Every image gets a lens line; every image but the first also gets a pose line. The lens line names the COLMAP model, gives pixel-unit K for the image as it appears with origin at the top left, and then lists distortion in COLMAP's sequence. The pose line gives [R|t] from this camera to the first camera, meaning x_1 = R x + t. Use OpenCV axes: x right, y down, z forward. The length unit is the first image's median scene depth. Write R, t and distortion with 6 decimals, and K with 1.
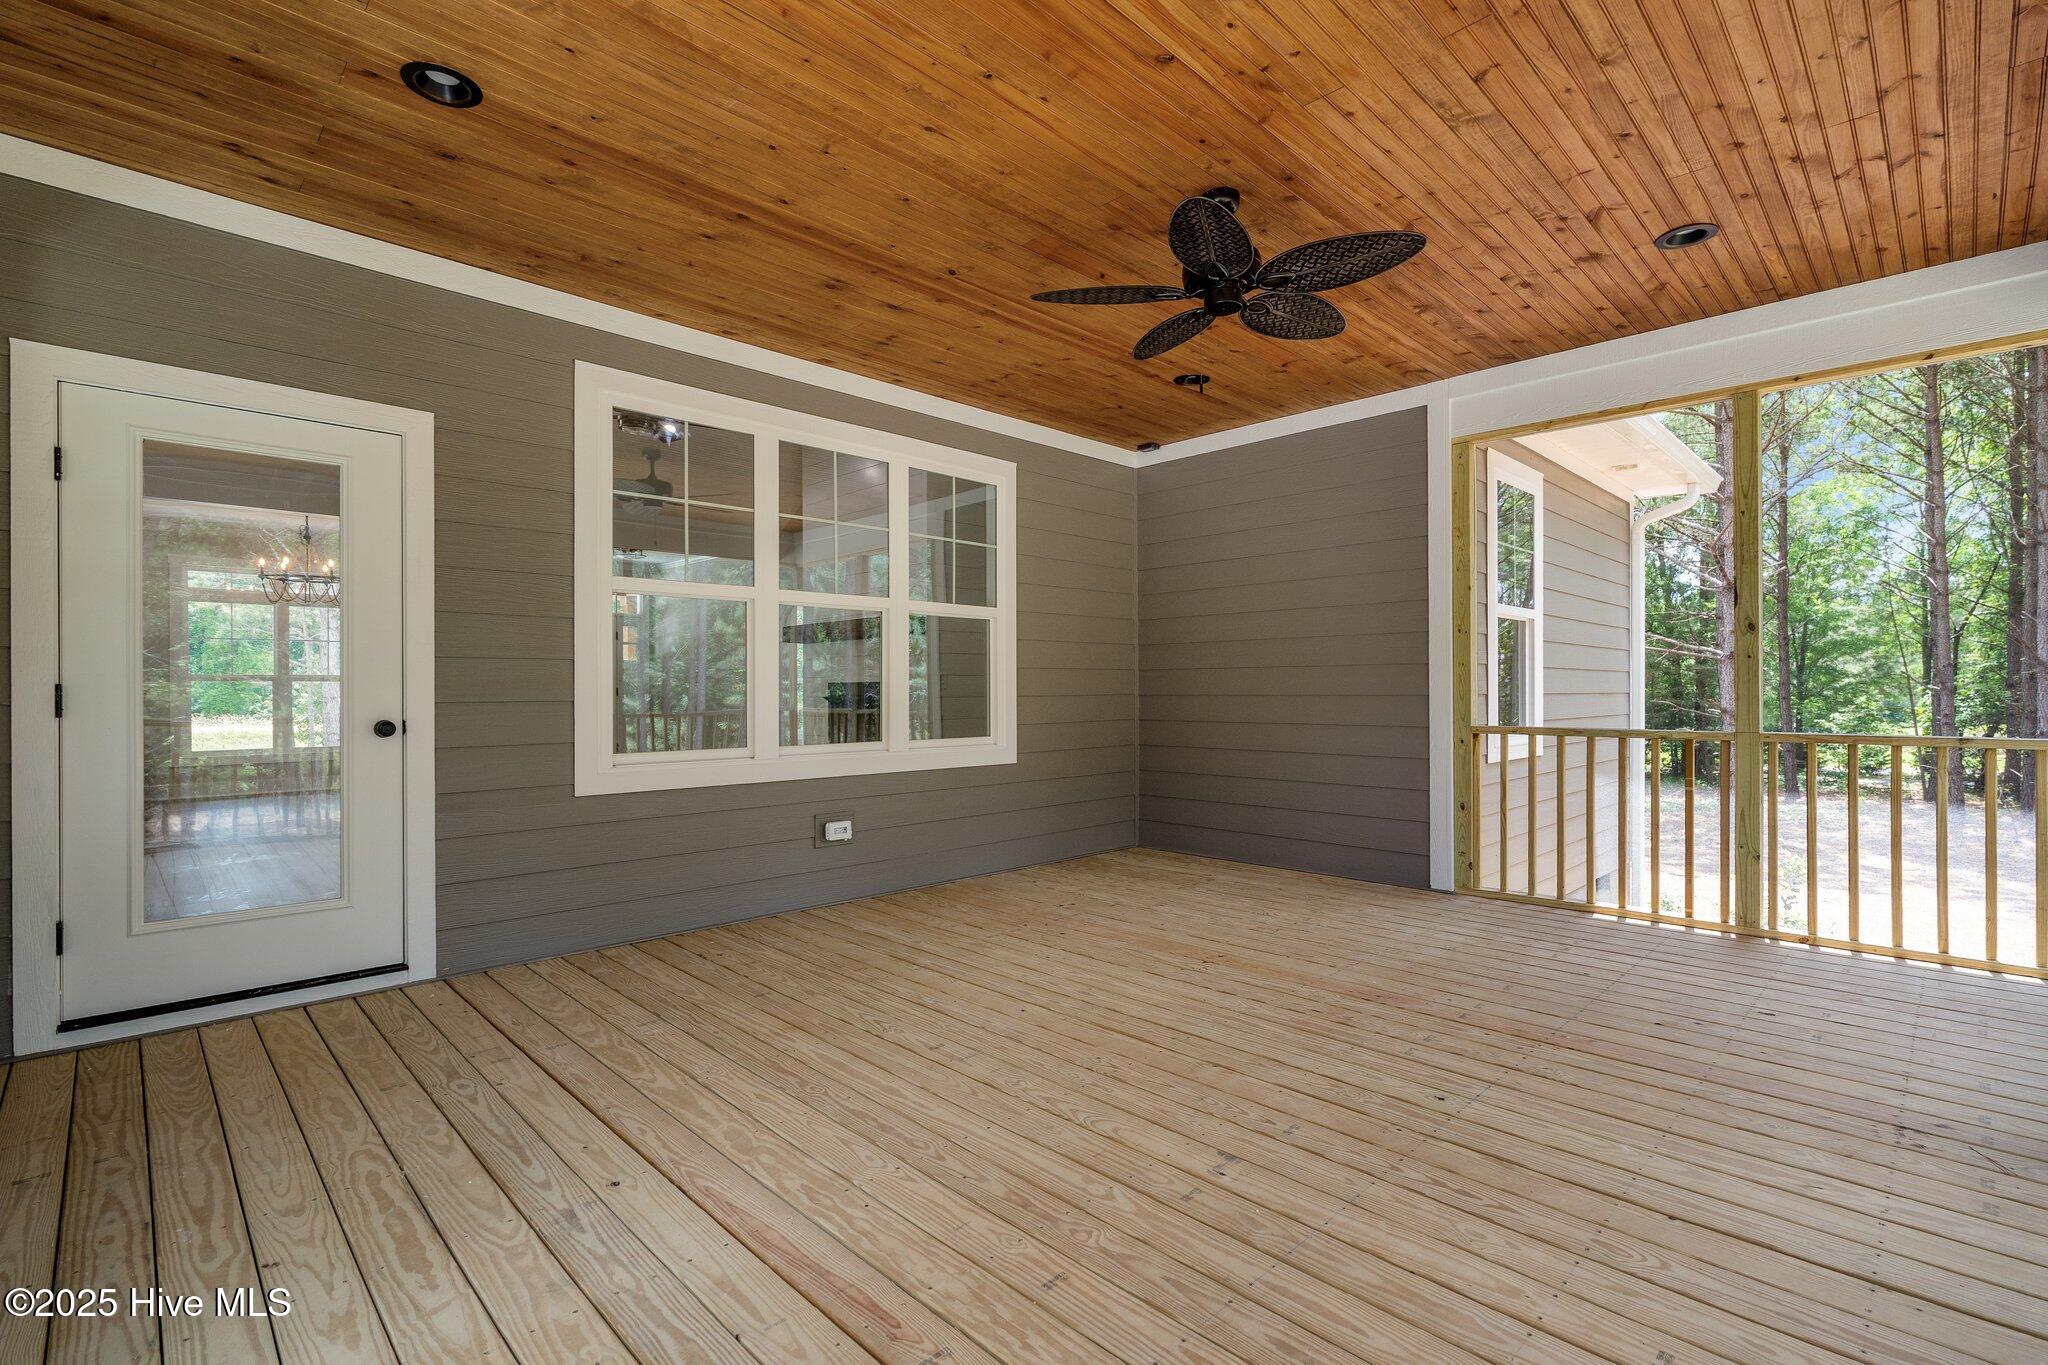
lens RADIAL K [[928.3, 0, 1024.0], [0, 928.3, 682.5], [0, 0, 1]] dist [-0.003486, -0.000218]
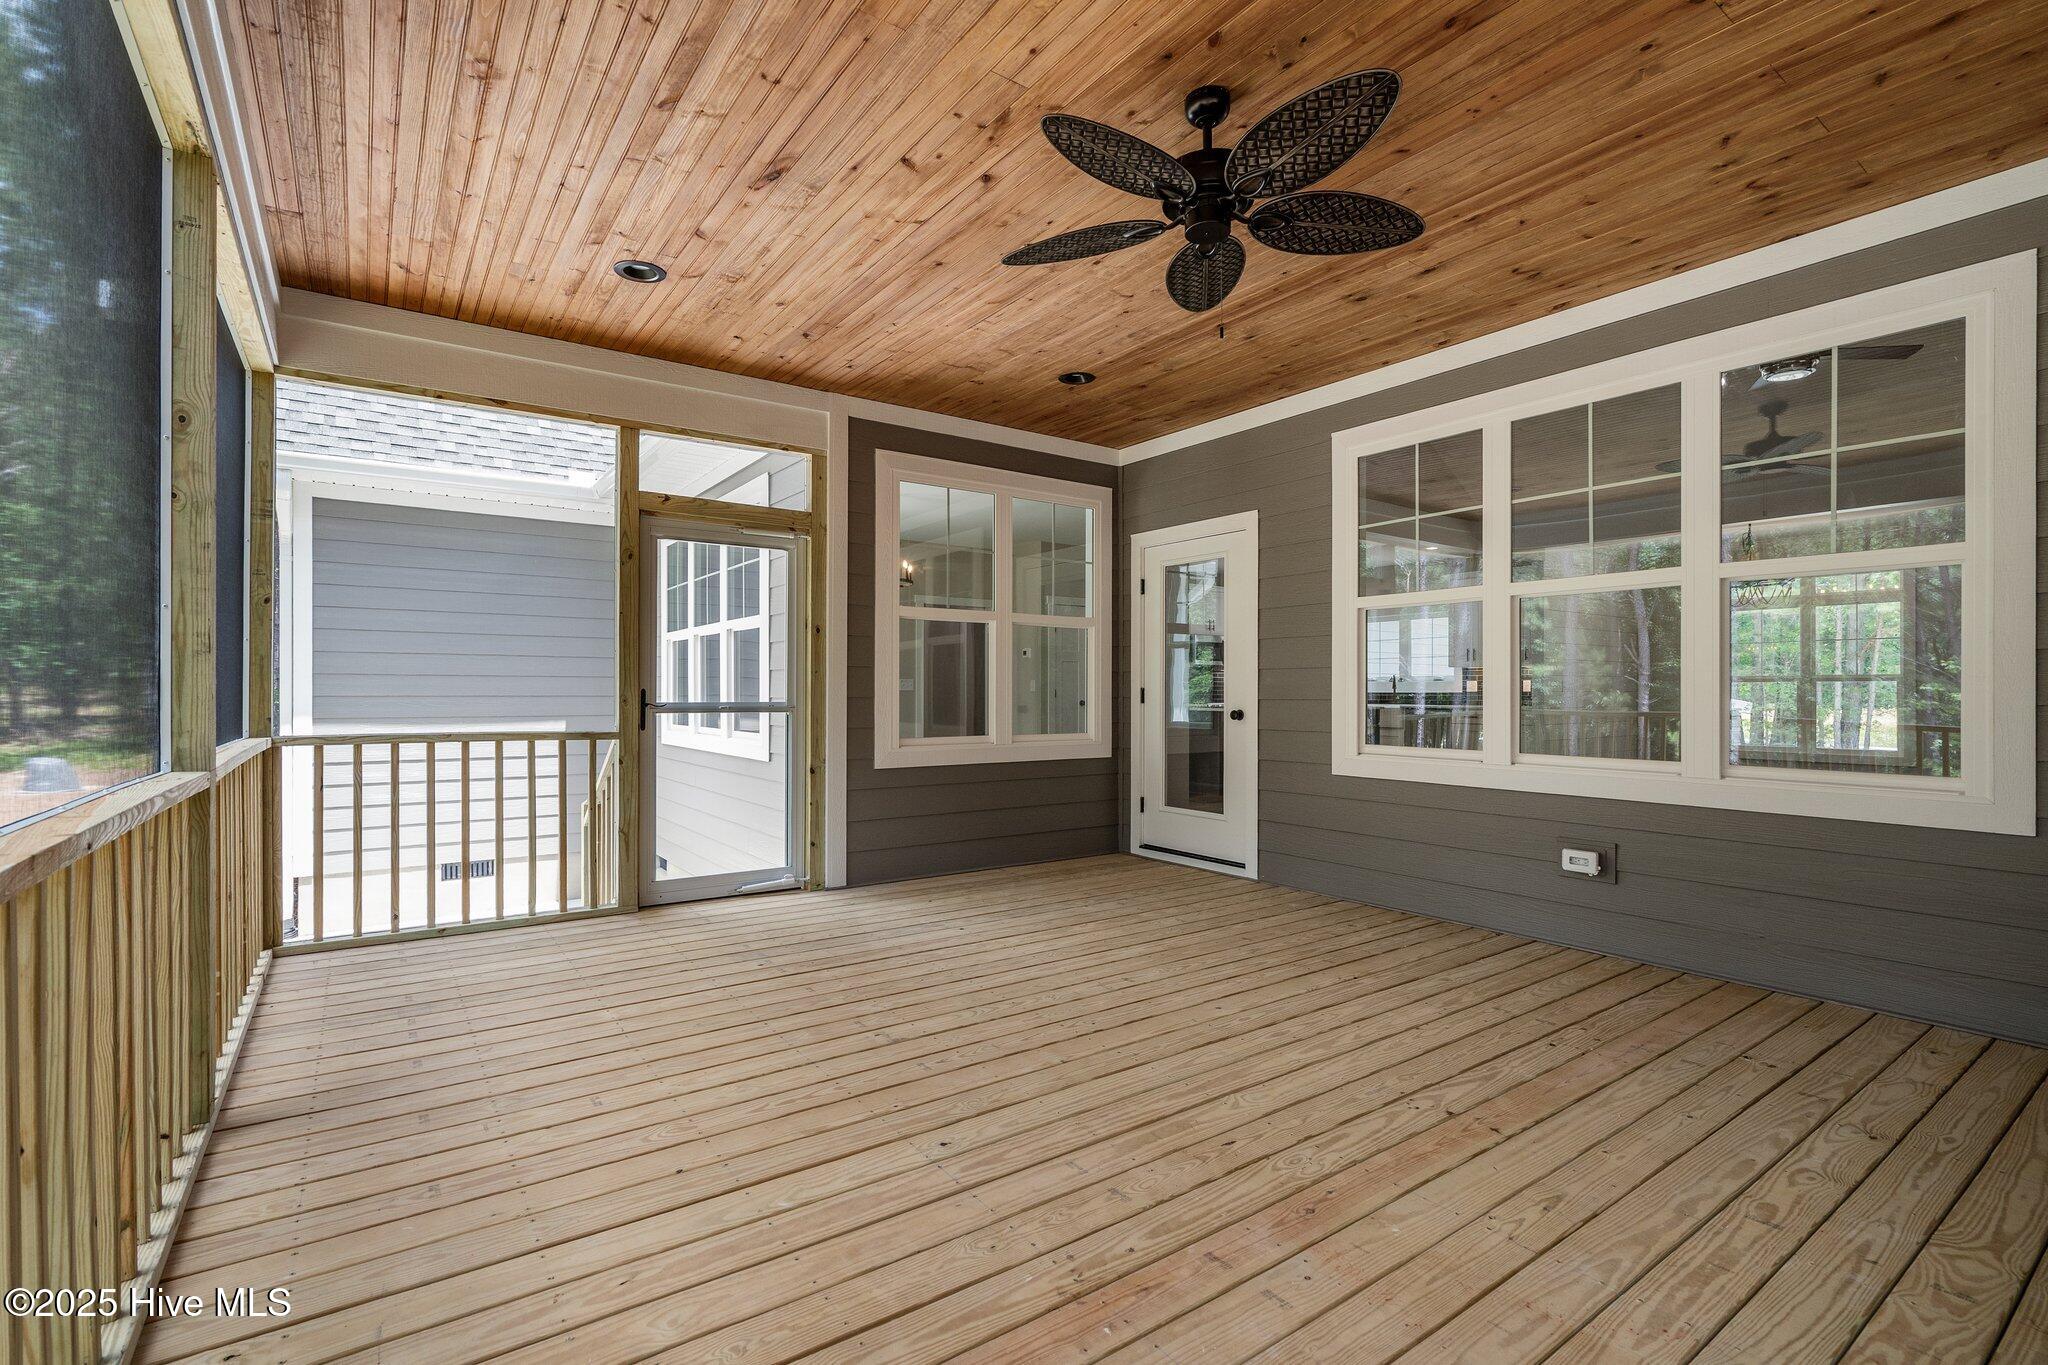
lens RADIAL K [[935.9, 0, 1024.0], [0, 935.9, 682.5], [0, 0, 1]] dist [-0.000909, -0.000042]
pose [[-0.156974, -0.005562, -0.987587, 0.935390], [0.009803, 0.999926, -0.007190, 0.000756], [0.987554, -0.010810, -0.156908, 0.849723]]
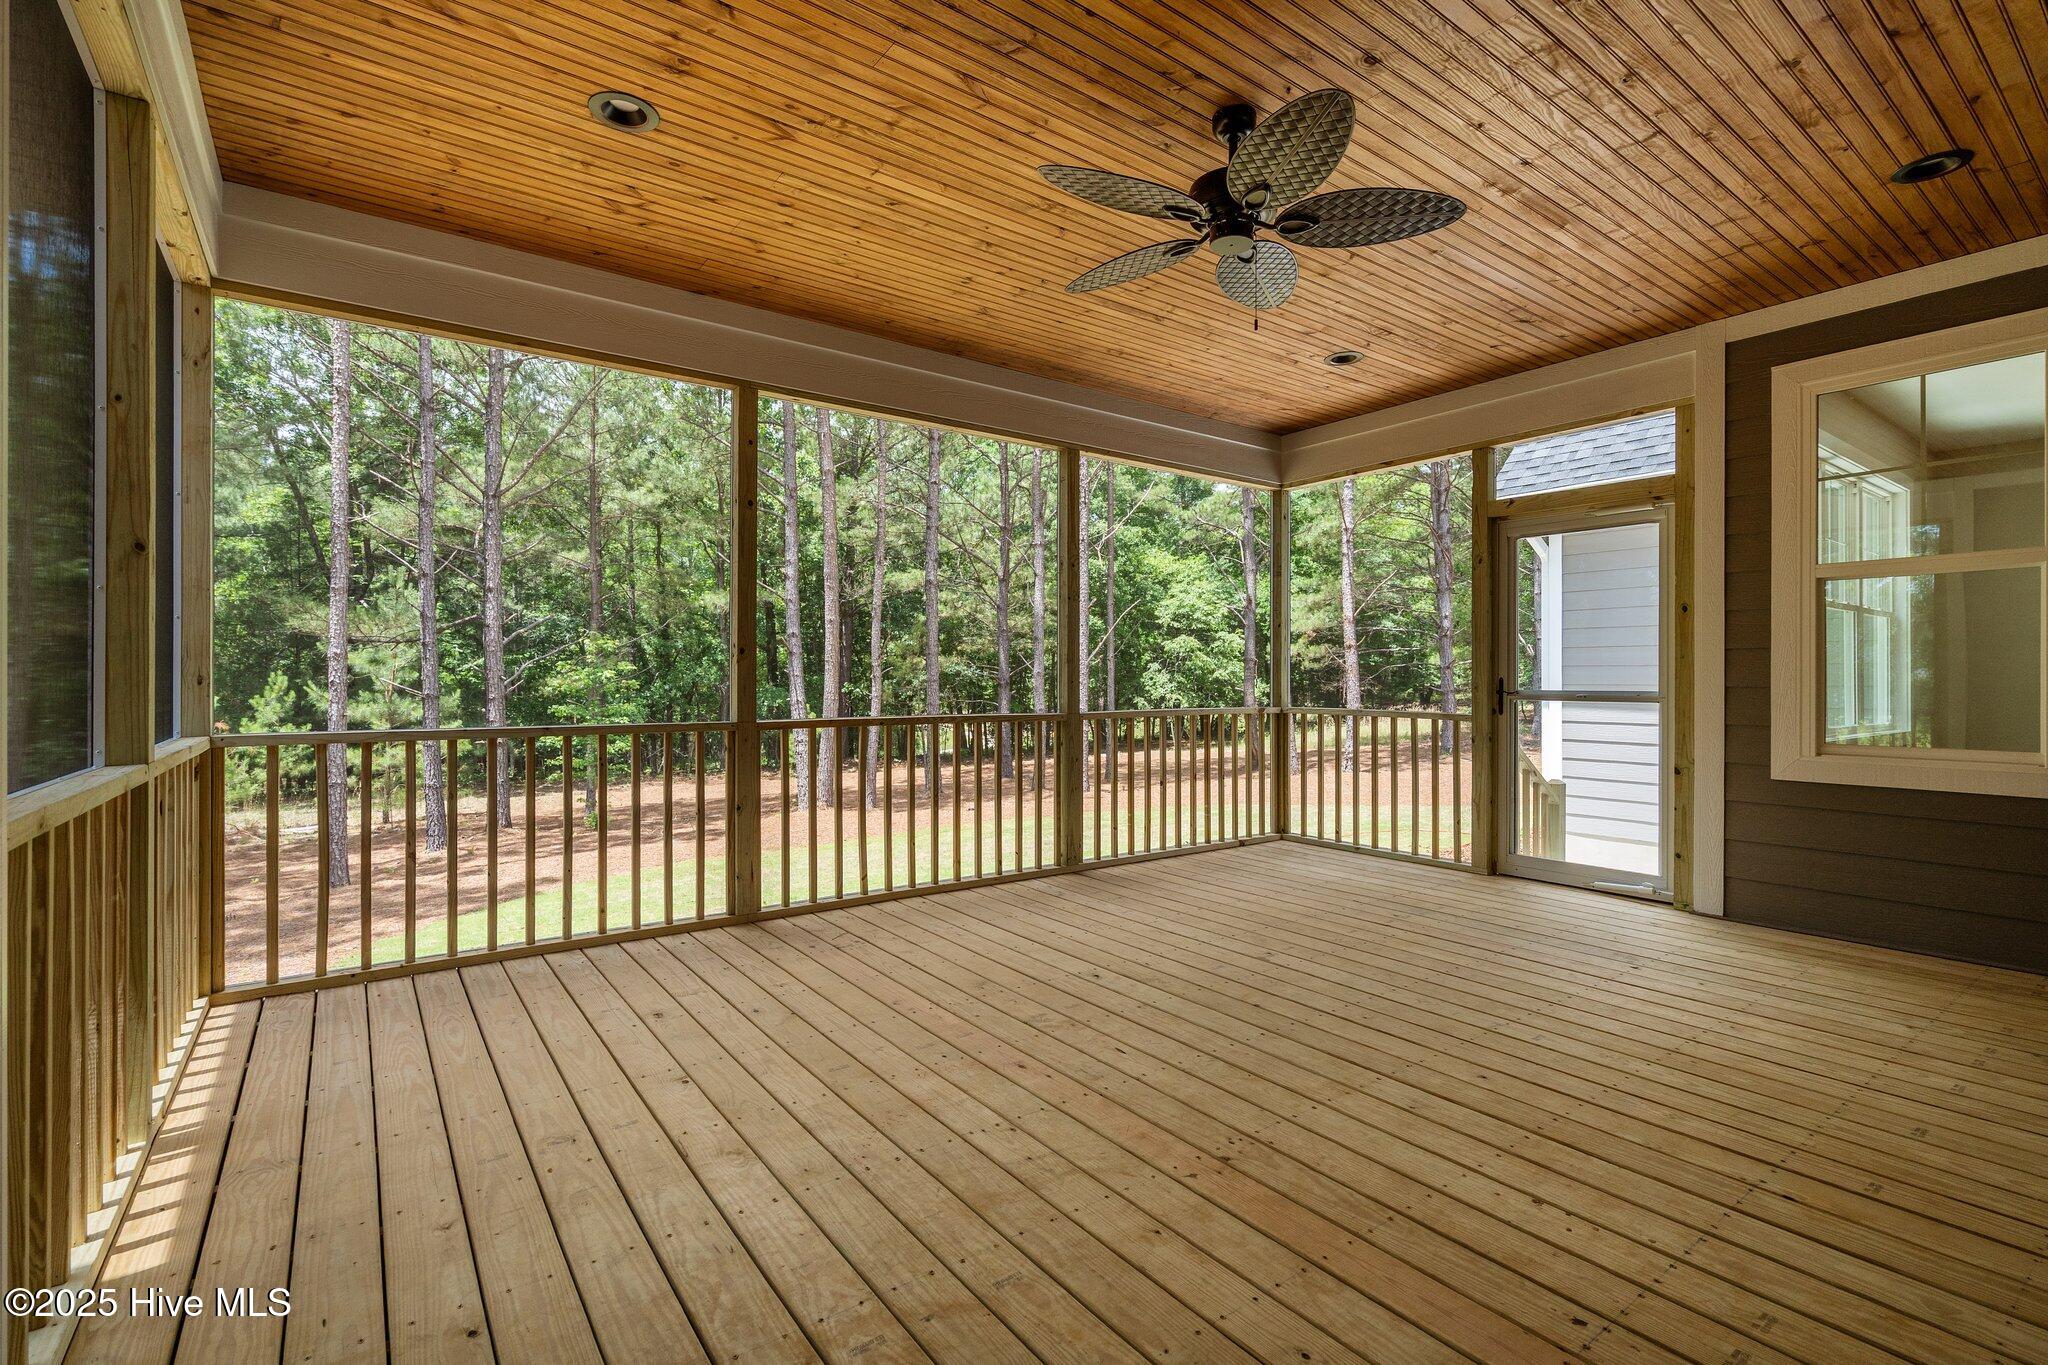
lens RADIAL K [[922.6, 0, 1024.0], [0, 922.6, 682.5], [0, 0, 1]] dist [0.001614, 0.000268]
pose [[-0.989638, 0.001422, 0.143579, 0.248876], [0.000098, 0.999957, -0.009227, 0.015203], [-0.143586, -0.009118, -0.989596, 1.652564]]
